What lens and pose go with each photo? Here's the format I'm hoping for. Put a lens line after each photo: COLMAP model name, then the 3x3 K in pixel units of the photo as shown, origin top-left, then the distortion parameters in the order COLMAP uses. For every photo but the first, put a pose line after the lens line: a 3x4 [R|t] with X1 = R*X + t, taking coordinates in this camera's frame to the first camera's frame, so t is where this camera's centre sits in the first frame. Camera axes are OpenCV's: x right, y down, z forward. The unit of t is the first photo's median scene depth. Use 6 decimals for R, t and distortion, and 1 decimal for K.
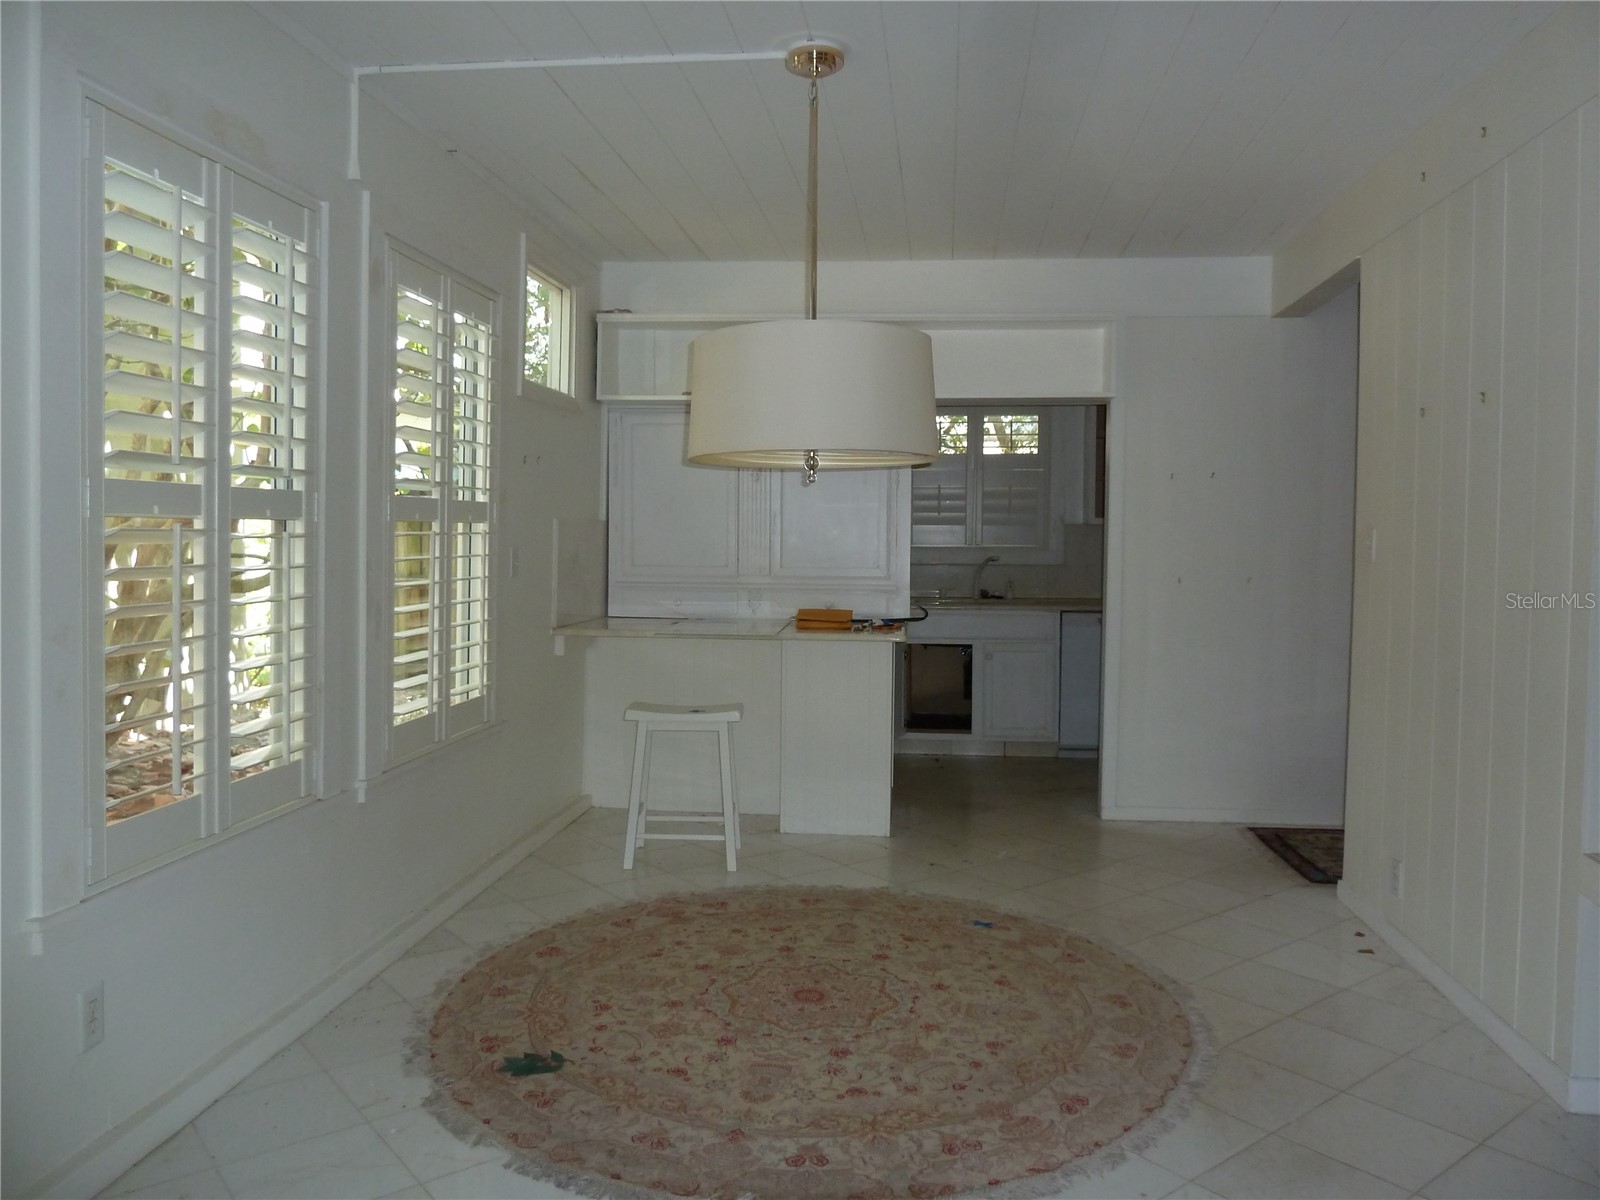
lens RADIAL K [[1200.0, 0, 805.4], [0, 1200.0, 596.2], [0, 0, 1]] dist [-0.046677, 0.031889]
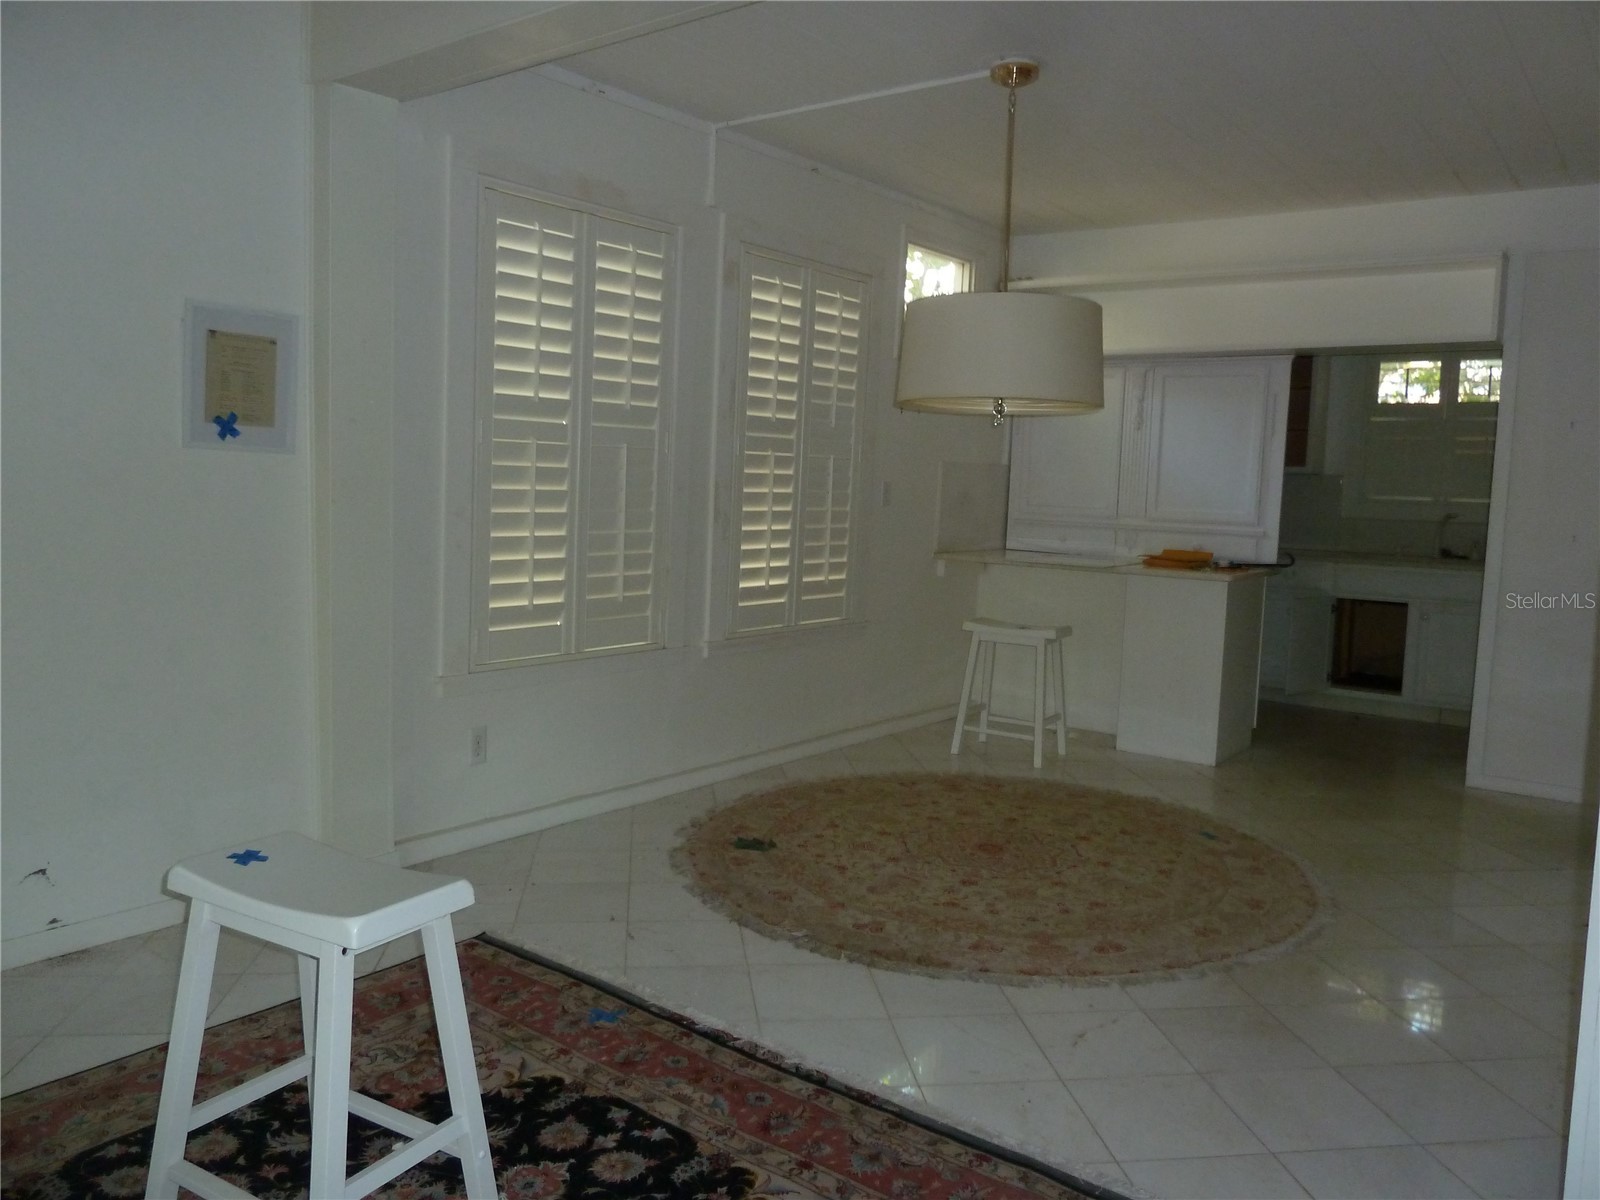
lens RADIAL K [[1200.0, 0, 789.8], [0, 1200.0, 596.7], [0, 0, 1]] dist [-0.046677, 0.031889]
pose [[0.851202, 0.071452, -0.519952, 0.475421], [-0.052584, 0.997315, 0.050966, 0.028746], [0.522197, -0.016041, 0.852674, -0.153290]]
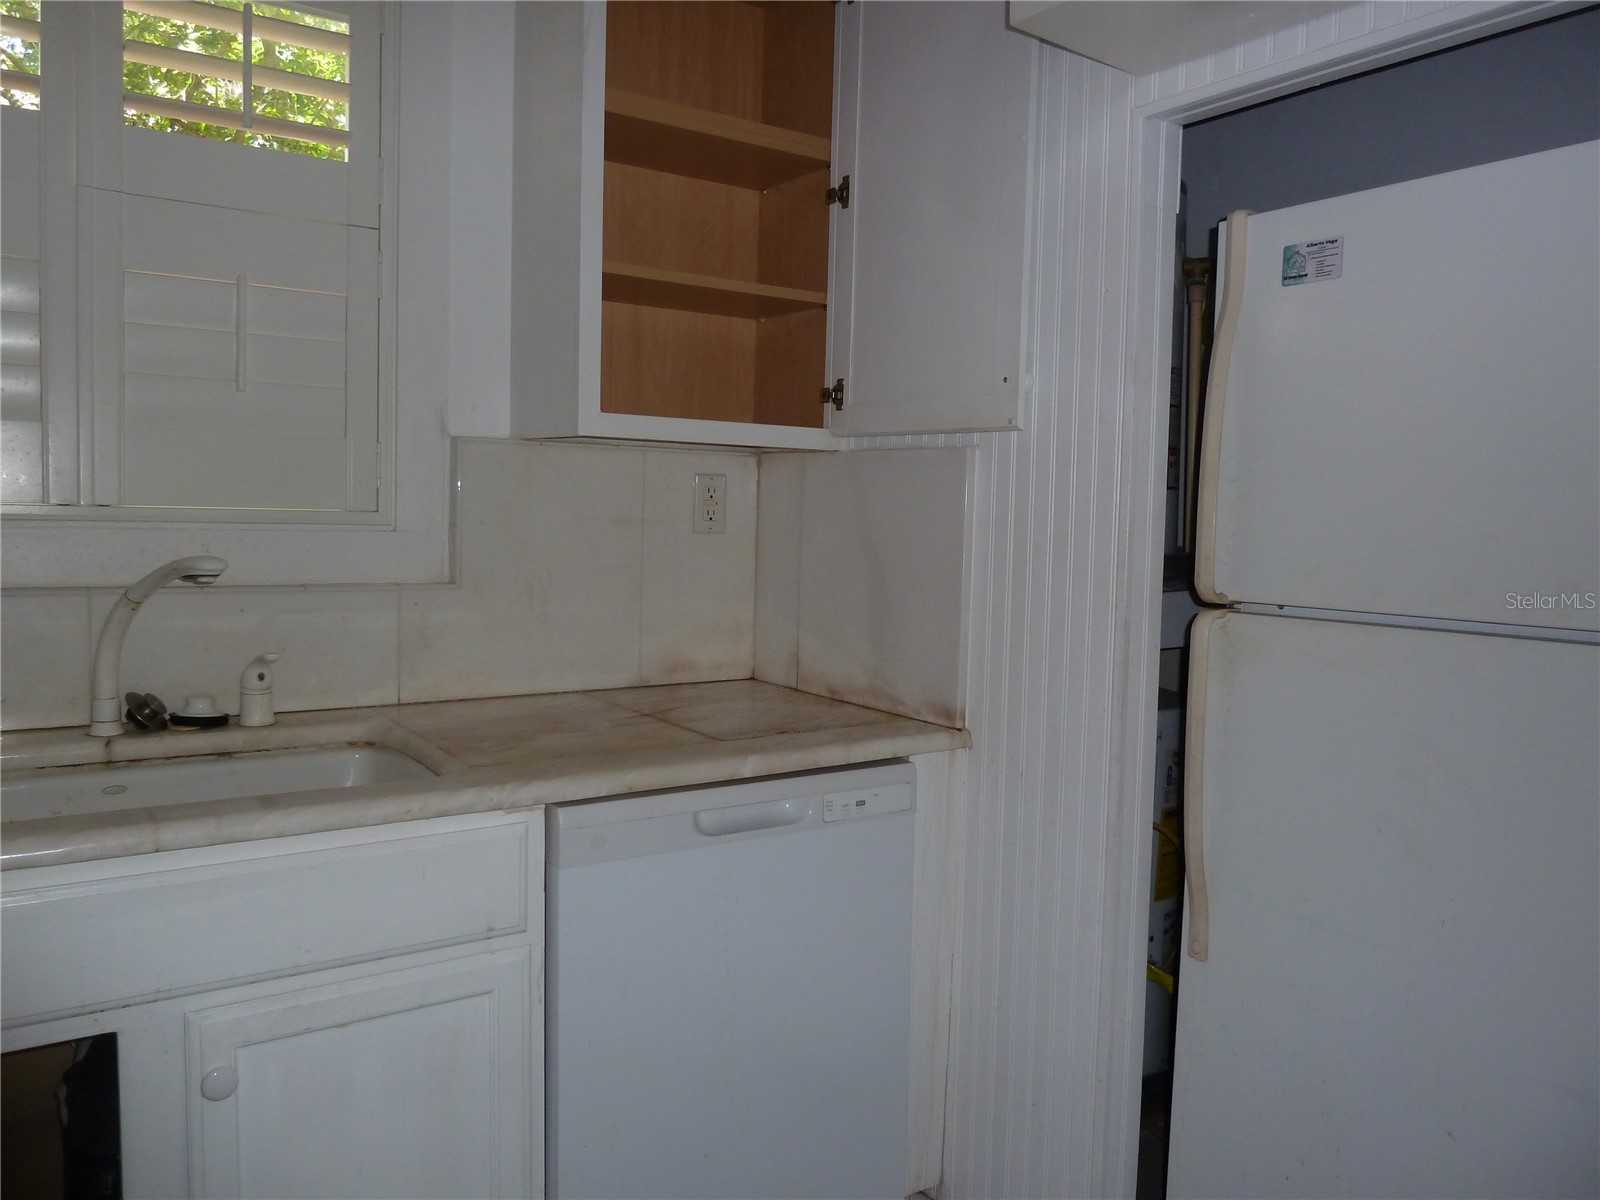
lens RADIAL K [[1200.0, 0, 802.3], [0, 1200.0, 594.3], [0, 0, 1]] dist [-0.046677, 0.031889]
pose [[0.751580, -0.029404, 0.658986, 0.227029], [0.017256, 0.999541, 0.024918, -0.067741], [-0.659416, -0.007356, 0.751742, 1.787095]]
